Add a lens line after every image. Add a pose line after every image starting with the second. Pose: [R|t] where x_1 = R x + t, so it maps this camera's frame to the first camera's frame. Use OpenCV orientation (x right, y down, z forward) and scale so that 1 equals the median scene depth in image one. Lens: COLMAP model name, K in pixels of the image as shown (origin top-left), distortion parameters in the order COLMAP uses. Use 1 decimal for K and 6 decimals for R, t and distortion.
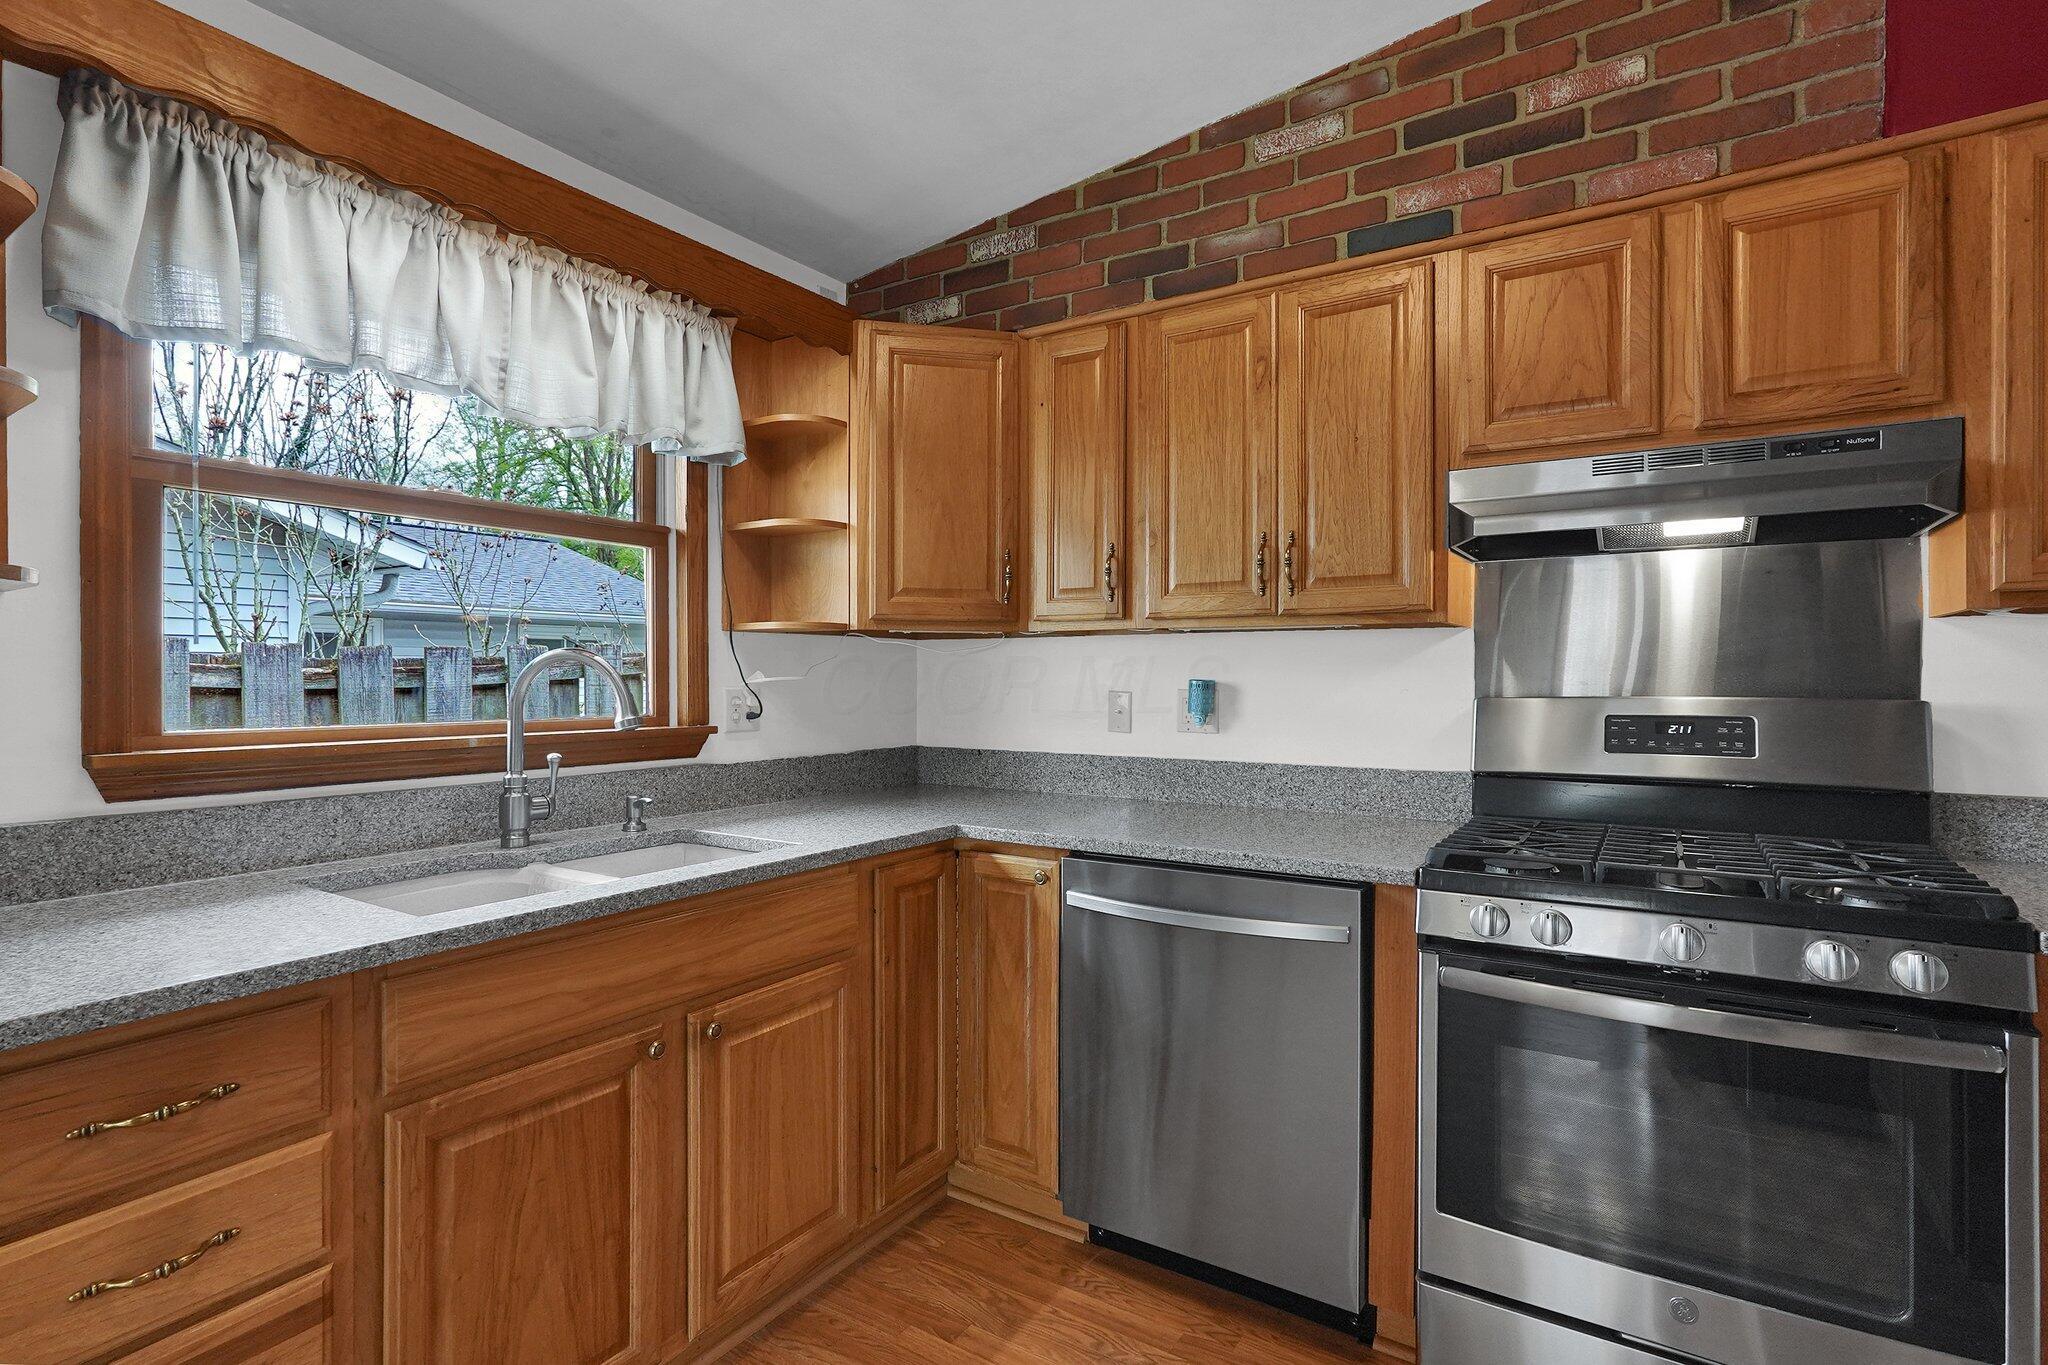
lens RADIAL K [[997.5, 0, 1038.4], [0, 997.5, 677.3], [0, 0, 1]] dist [-0.012638, 0.000940]
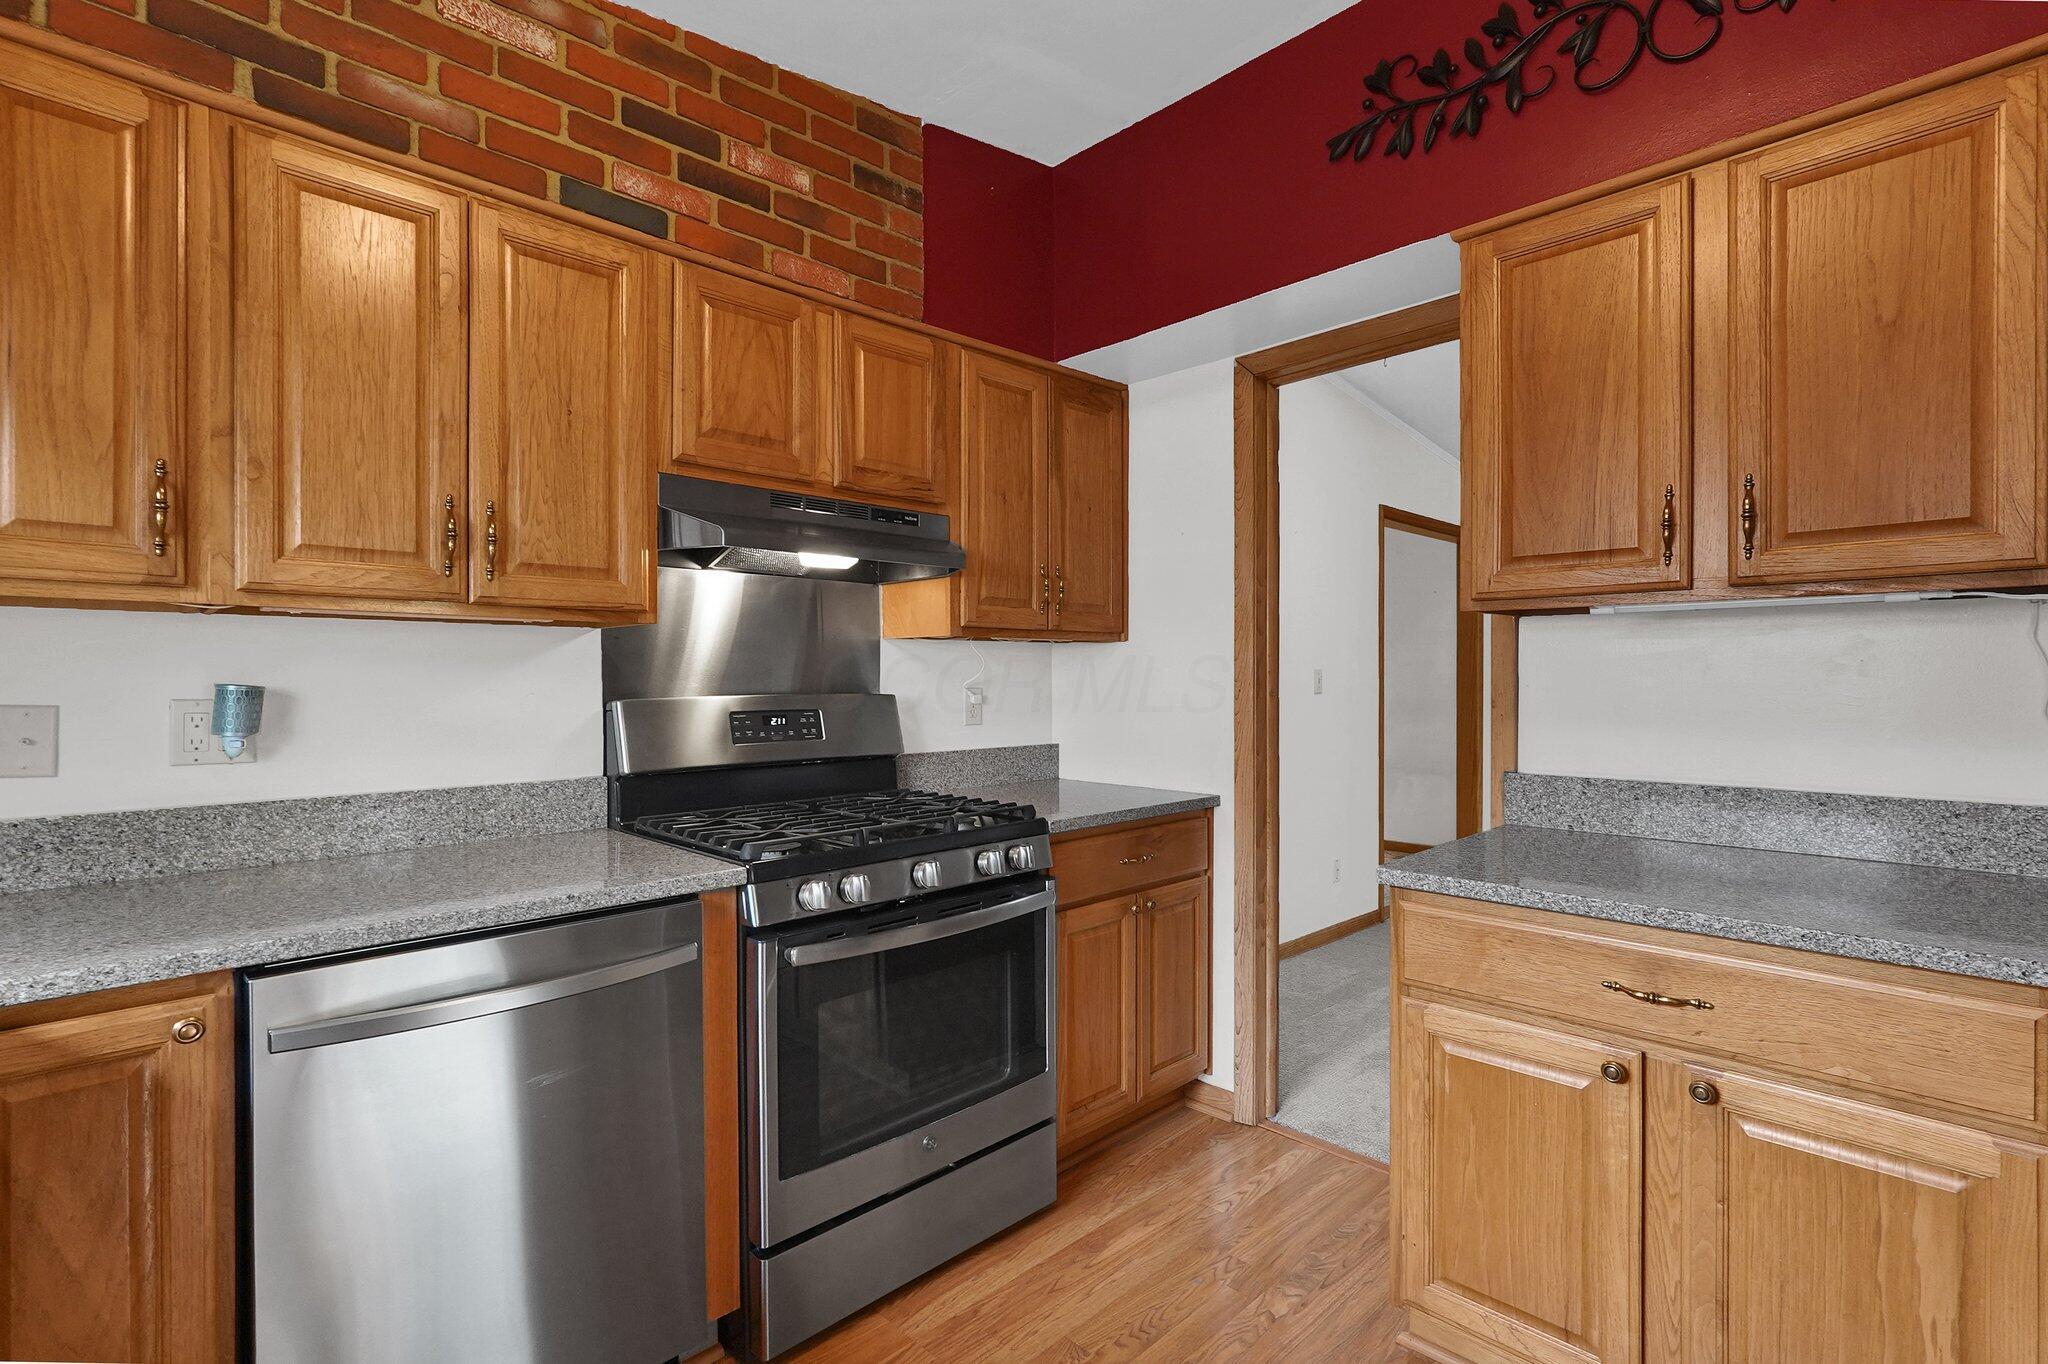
lens RADIAL K [[963.8, 0, 1029.2], [0, 963.8, 677.1], [0, 0, 1]] dist [-0.001198, 0.000849]
pose [[0.218756, 0.000271, 0.975780, -0.432926], [0.003004, 0.999995, -0.000951, -0.000125], [-0.975775, 0.003139, 0.218754, 0.409701]]
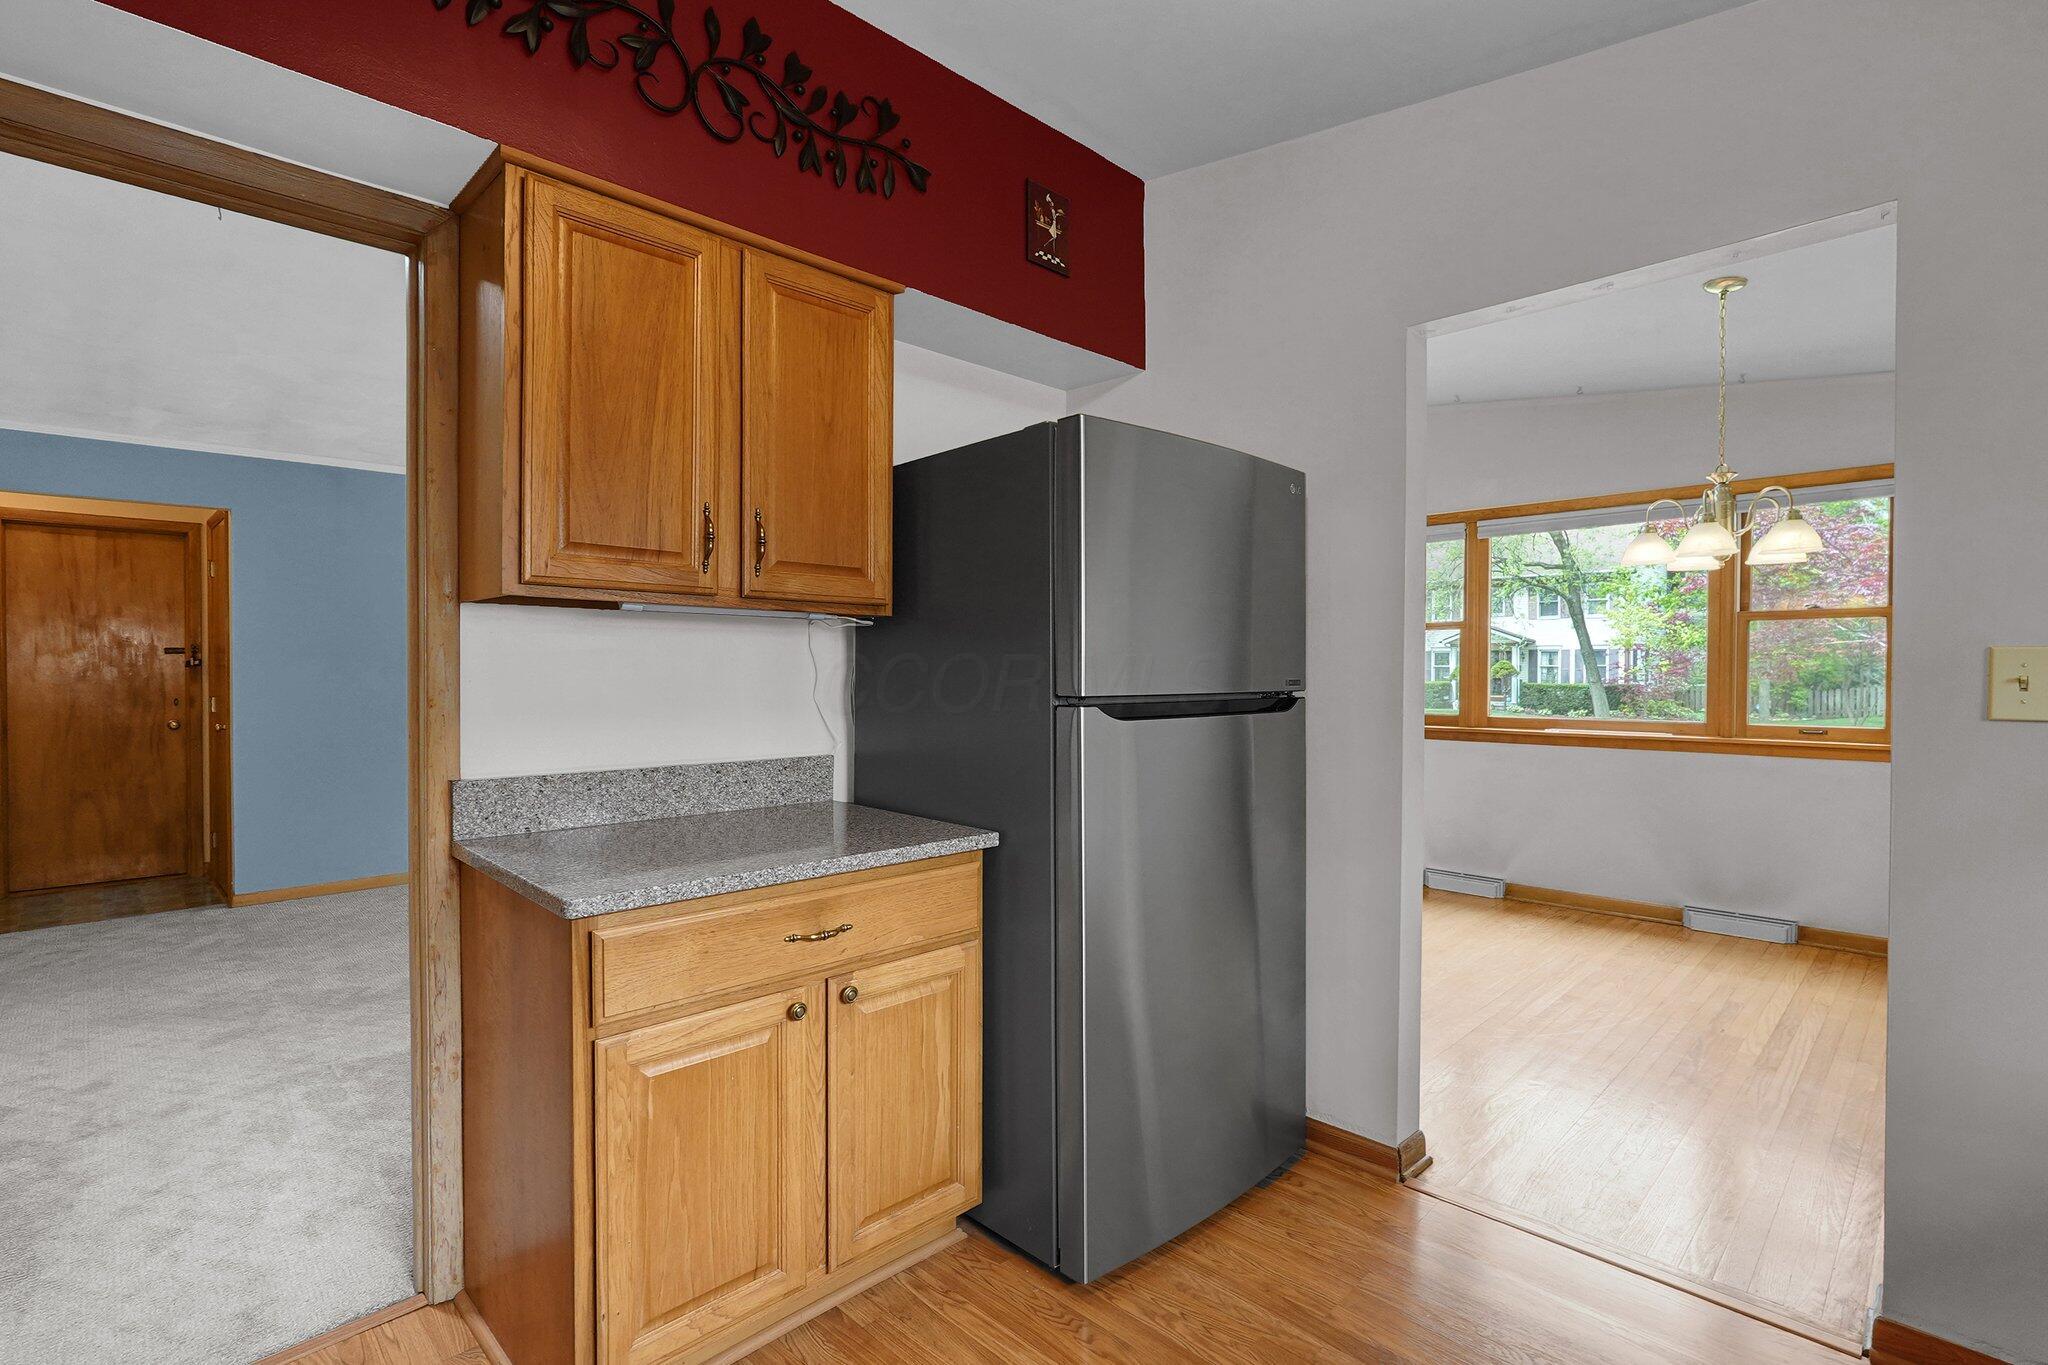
lens RADIAL K [[973.7, 0, 1024.0], [0, 973.7, 682.5], [0, 0, 1]] dist [-0.005139, -0.000149]
pose [[-0.977408, -0.003363, 0.211336, -0.029556], [-0.001054, 0.999939, 0.011040, 0.000355], [-0.211361, 0.010568, -0.977351, 0.893585]]
